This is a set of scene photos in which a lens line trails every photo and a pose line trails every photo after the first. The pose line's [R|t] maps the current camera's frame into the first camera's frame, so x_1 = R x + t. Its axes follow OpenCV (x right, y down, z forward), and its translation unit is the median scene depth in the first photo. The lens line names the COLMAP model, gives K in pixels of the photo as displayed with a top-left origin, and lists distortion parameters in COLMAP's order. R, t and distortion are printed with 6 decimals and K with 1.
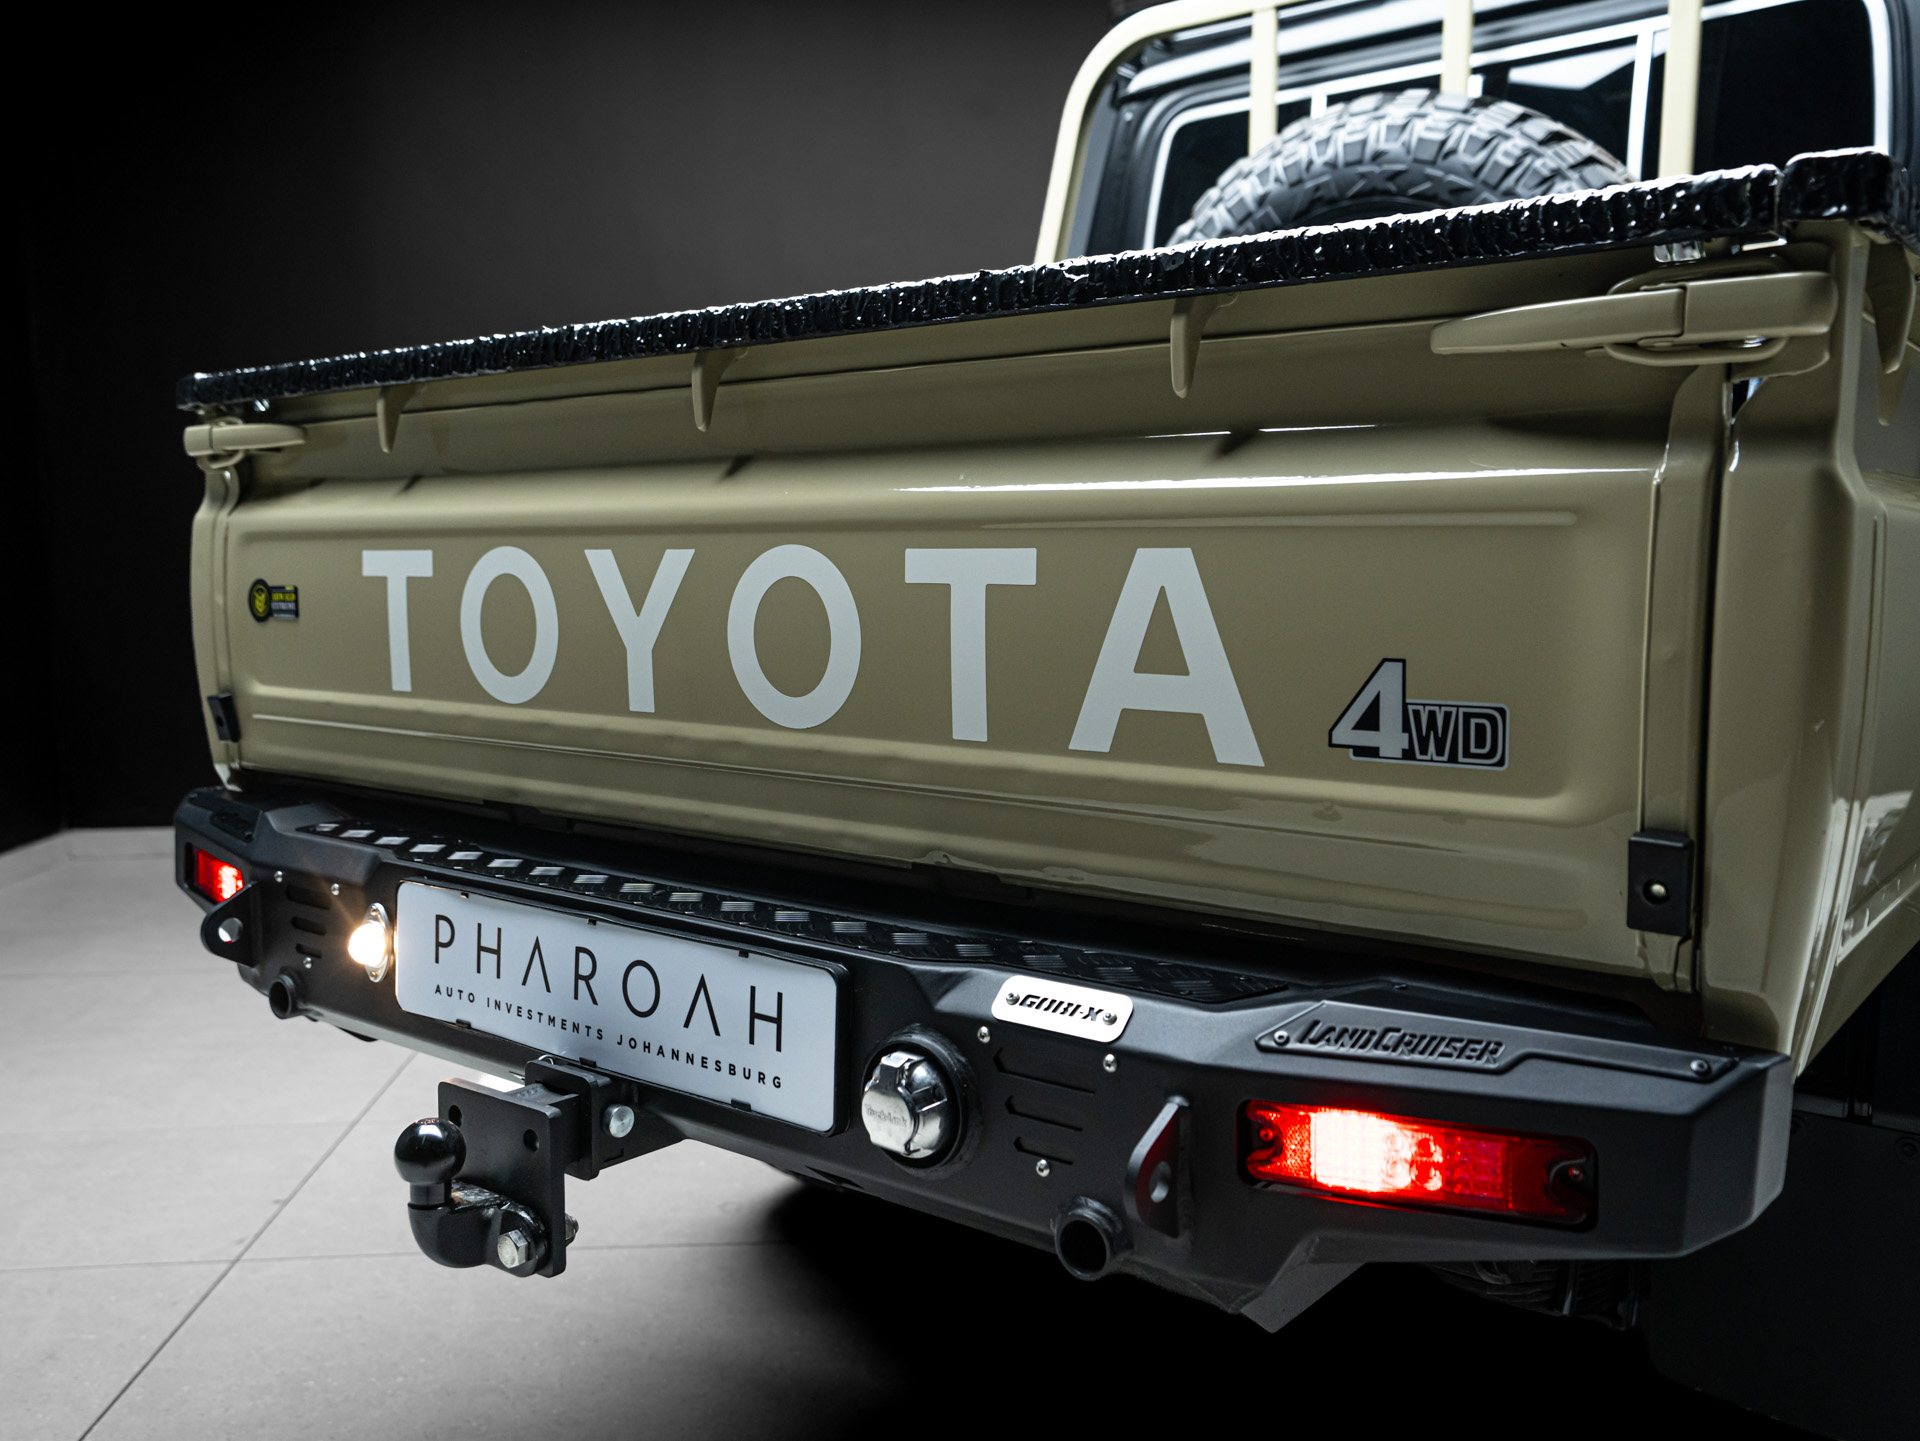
lens RADIAL K [[1621.3, 0, 958.7], [0, 1621.3, 721.3], [0, 0, 1]] dist [0.012422, -0.002047]
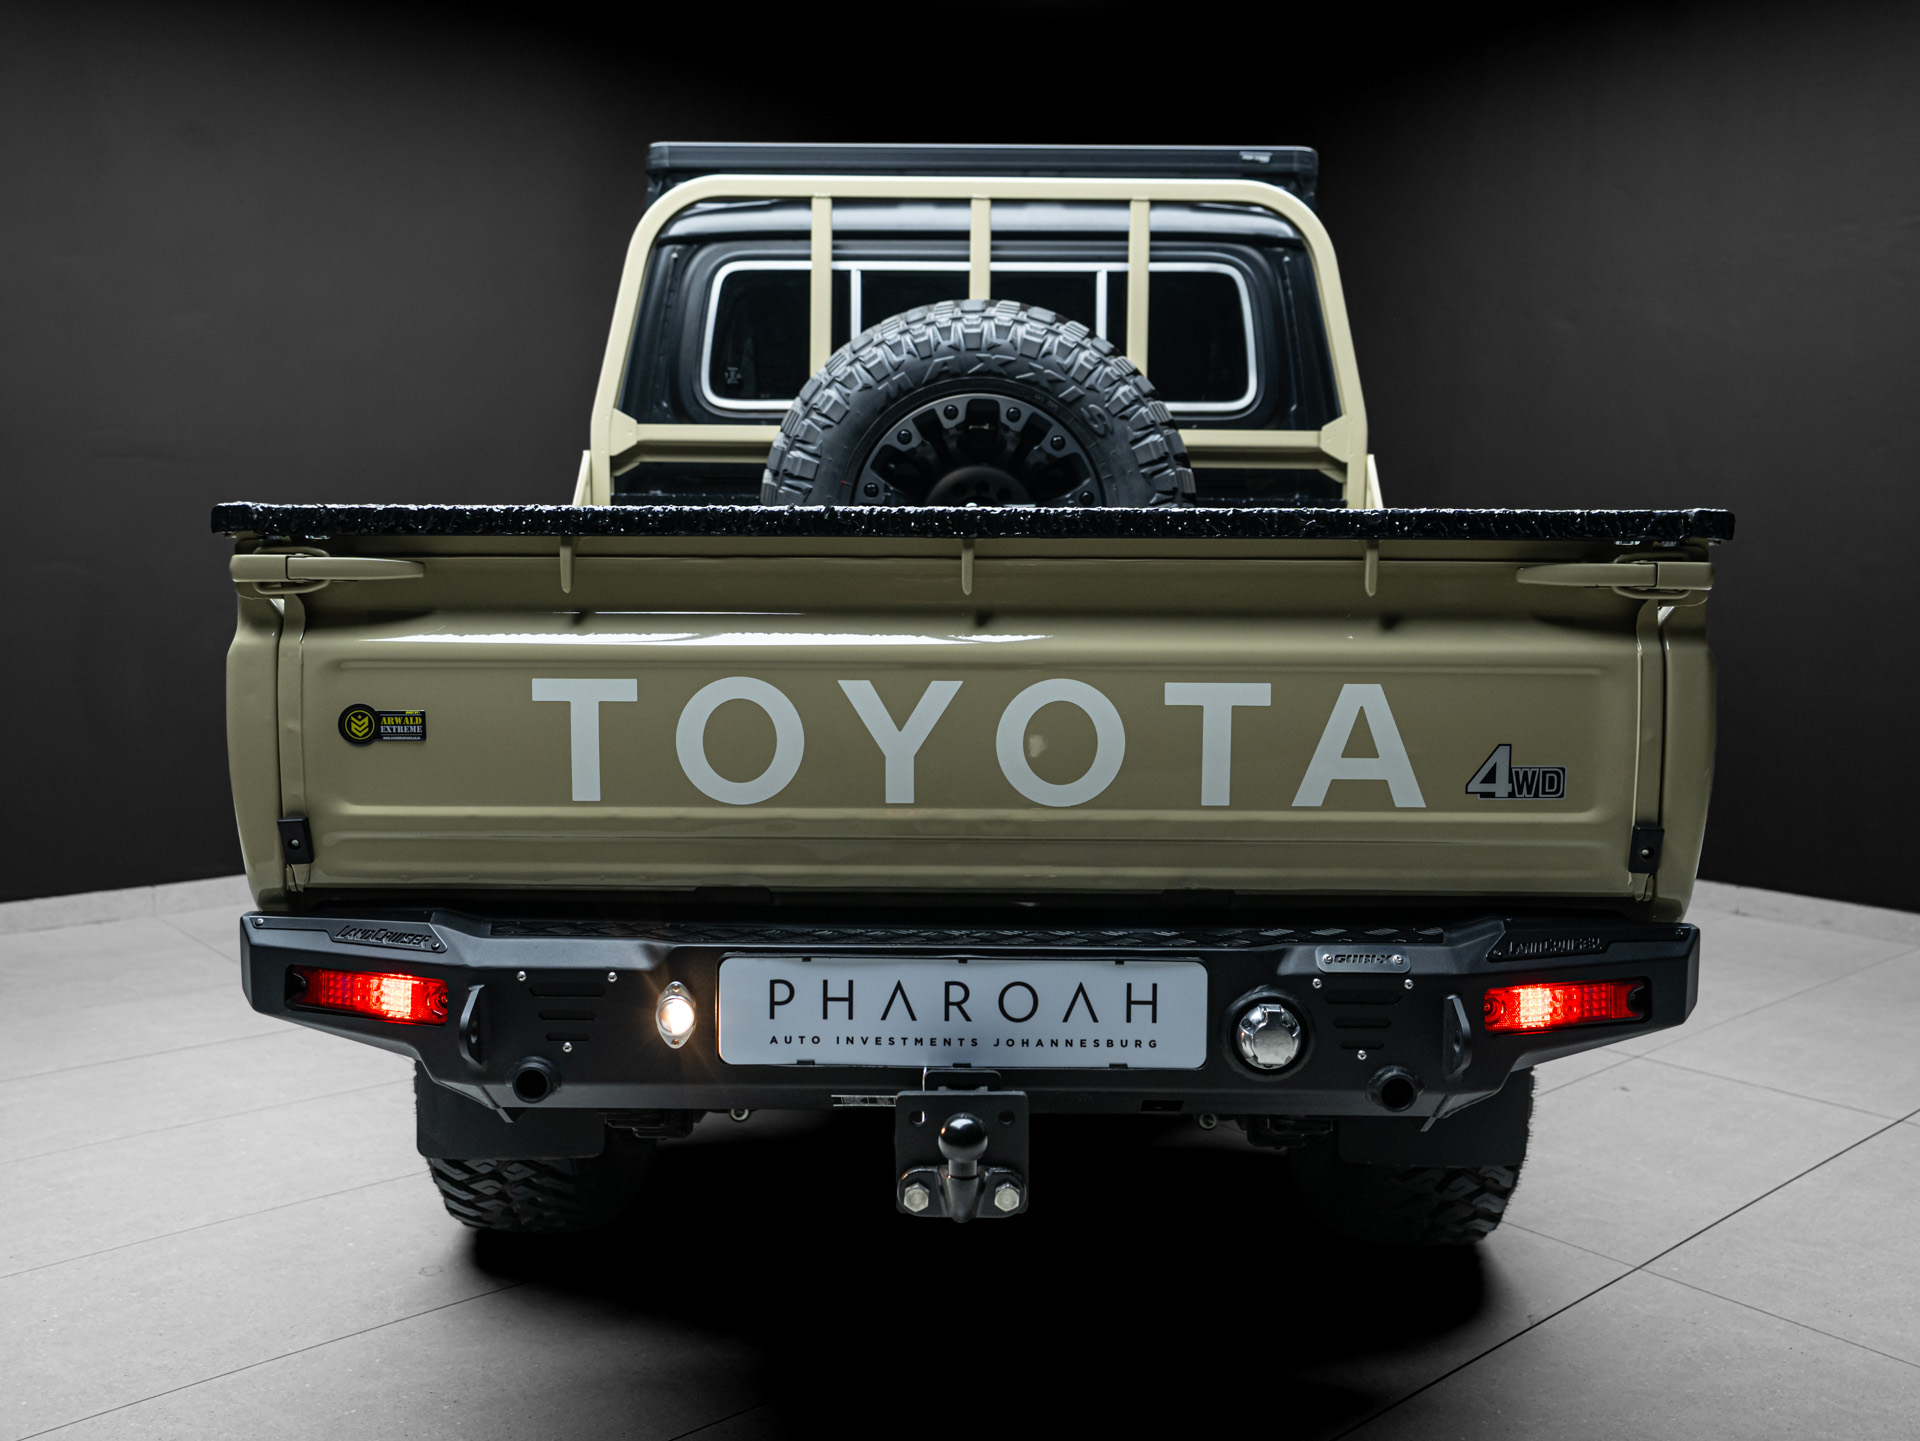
lens RADIAL K [[1621.3, 0, 965.5], [0, 1621.3, 718.2], [0, 0, 1]] dist [0.012422, -0.002047]
pose [[0.796499, -0.047084, 0.602804, -1.016214], [0.055379, 0.998454, 0.004814, -0.084274], [-0.602099, 0.029548, 0.797875, -0.088515]]
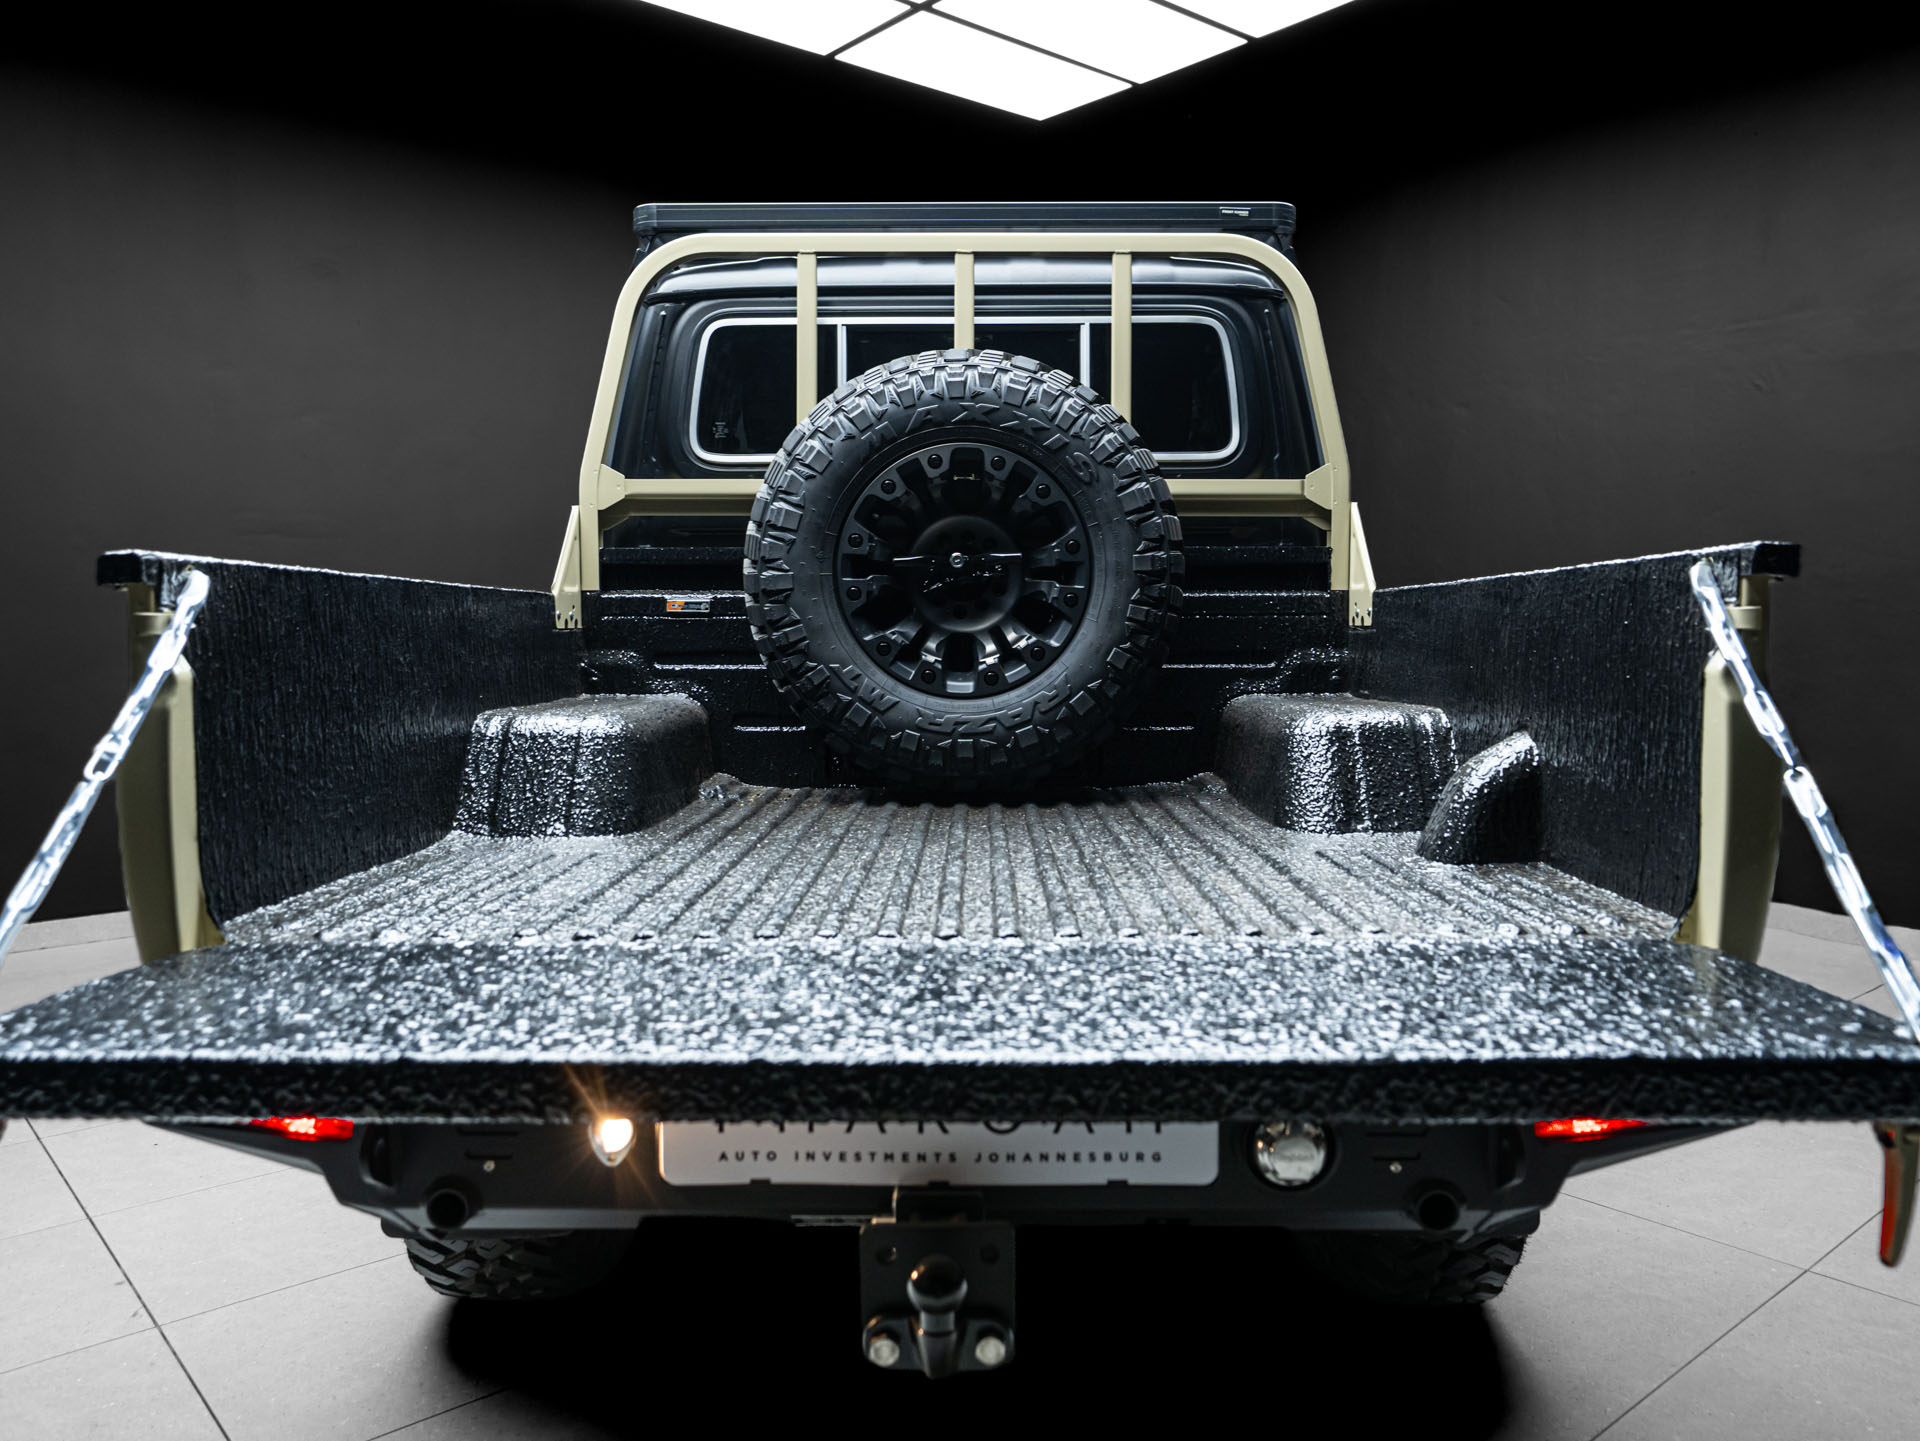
lens RADIAL K [[1435.8, 0, 964.4], [0, 1435.8, 717.4], [0, 0, 1]] dist [-0.027008, 0.059054]
pose [[0.796958, -0.039768, 0.602725, -0.819185], [0.065008, 0.997682, -0.020129, -0.105350], [-0.600527, 0.055224, 0.797695, 0.136487]]
